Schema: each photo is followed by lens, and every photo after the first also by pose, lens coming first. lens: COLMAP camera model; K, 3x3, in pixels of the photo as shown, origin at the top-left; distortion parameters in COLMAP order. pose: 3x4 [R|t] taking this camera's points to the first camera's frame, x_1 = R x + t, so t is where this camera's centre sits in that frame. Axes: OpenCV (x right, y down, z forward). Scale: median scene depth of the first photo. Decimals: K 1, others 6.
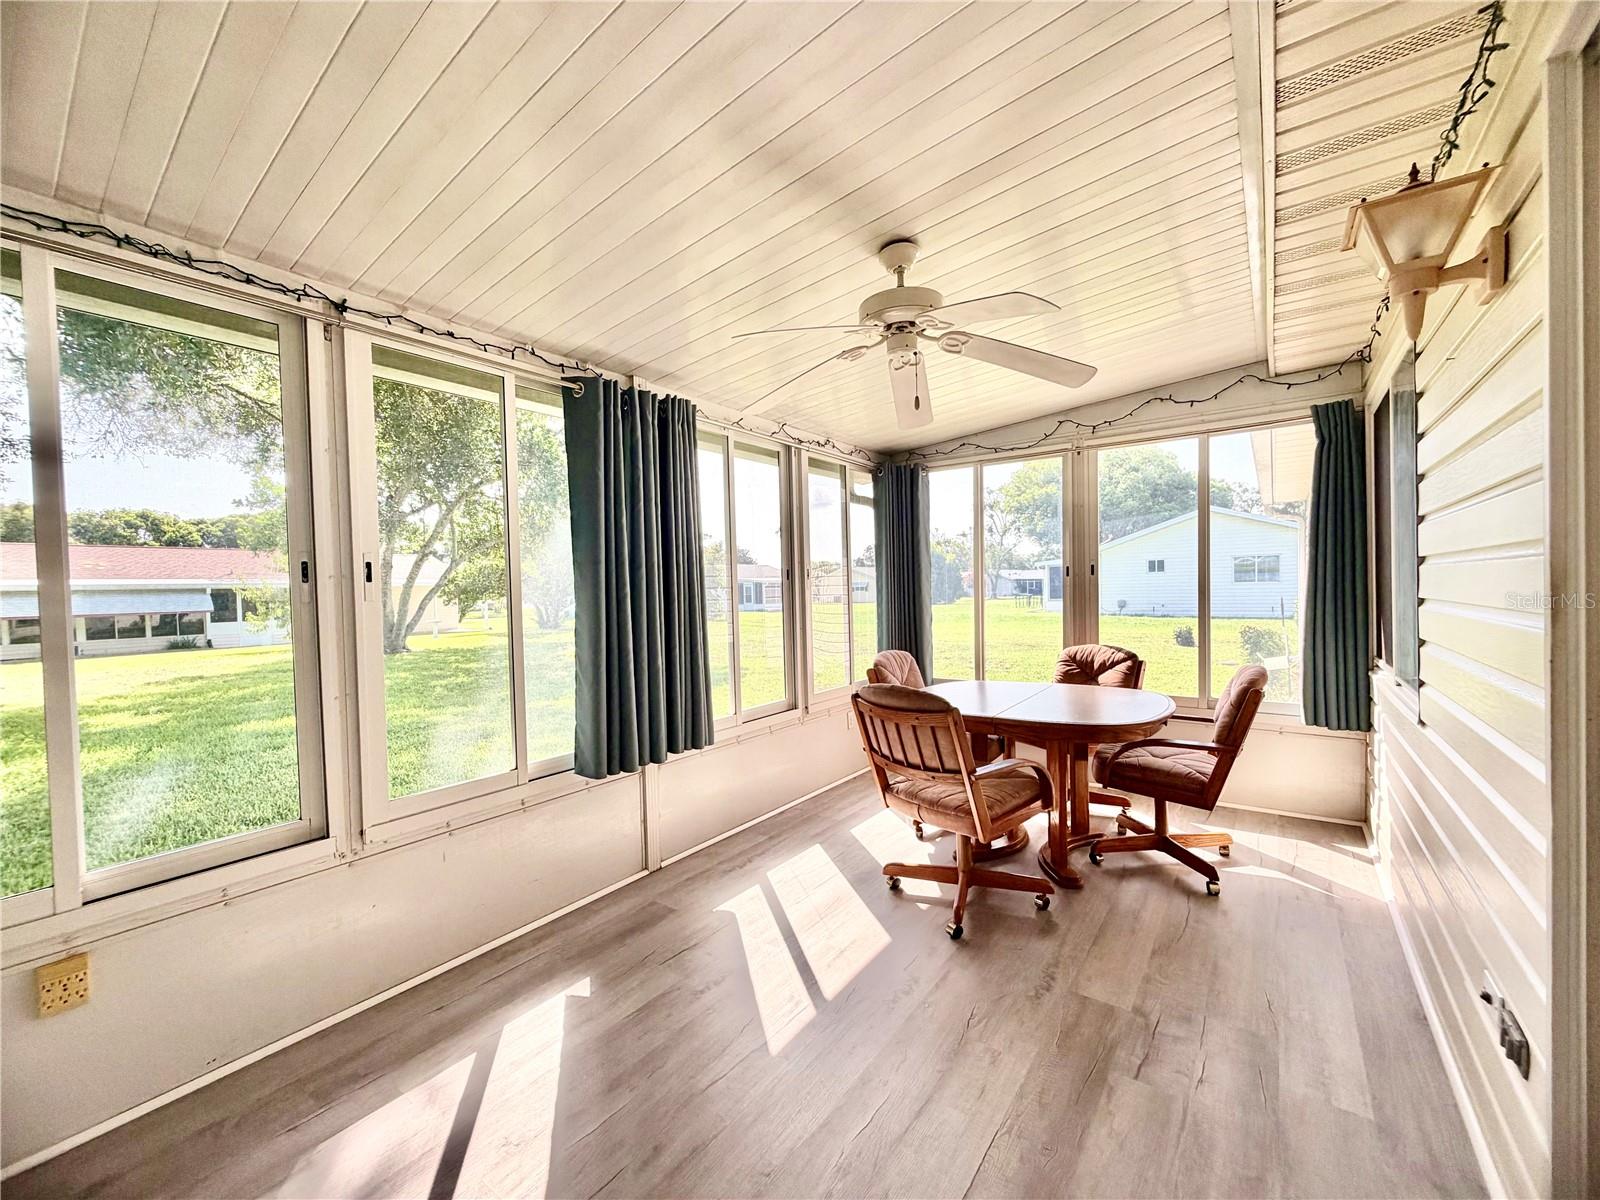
lens RADIAL K [[636.3, 0, 796.0], [0, 636.3, 602.4], [0, 0, 1]] dist [0.000446, -0.000008]
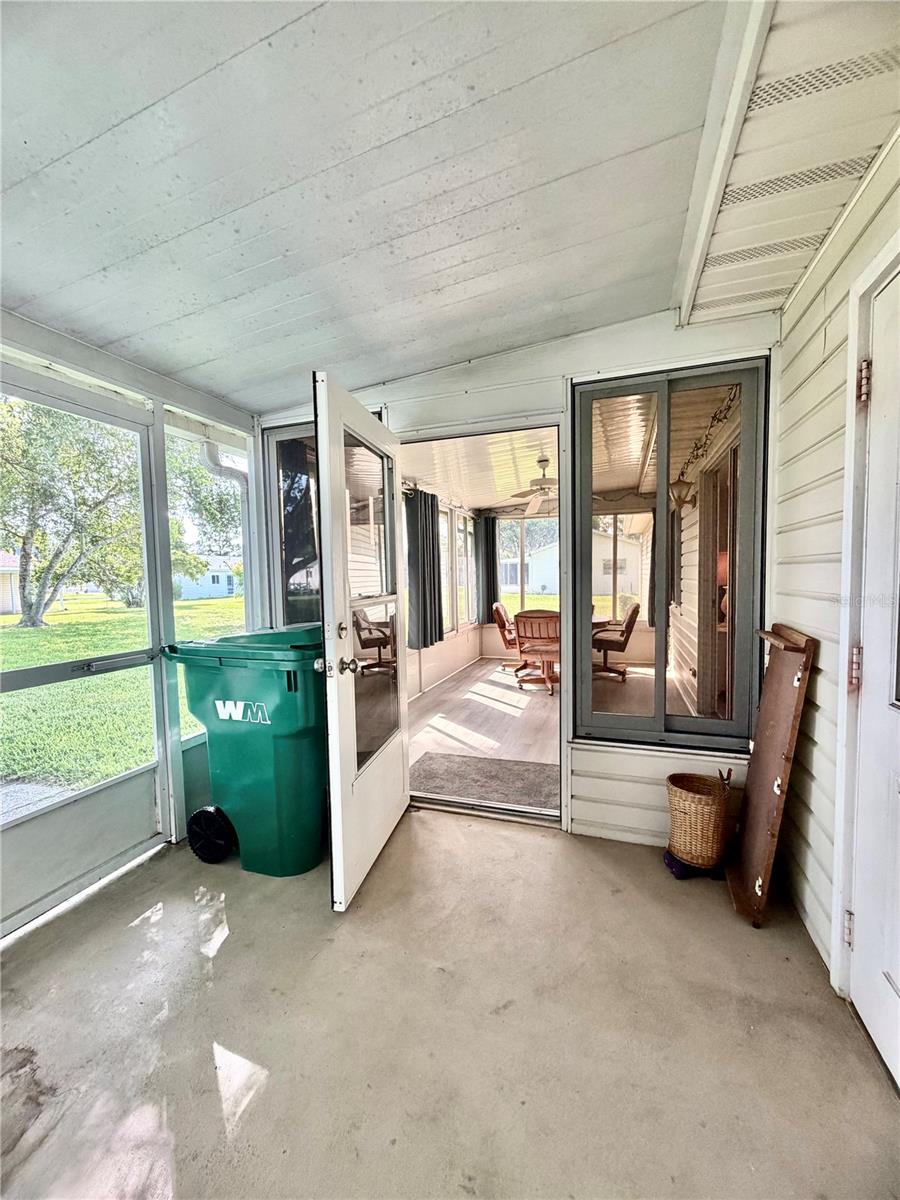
lens RADIAL K [[477.2, 0, 450.0], [0, 477.2, 600.0], [0, 0, 1]] dist [0.000446, -0.000008]
pose [[0.953093, -0.009983, 0.302512, -0.701834], [0.002536, 0.999684, 0.025000, 0.032124], [-0.302666, -0.023060, 0.952818, -0.764695]]
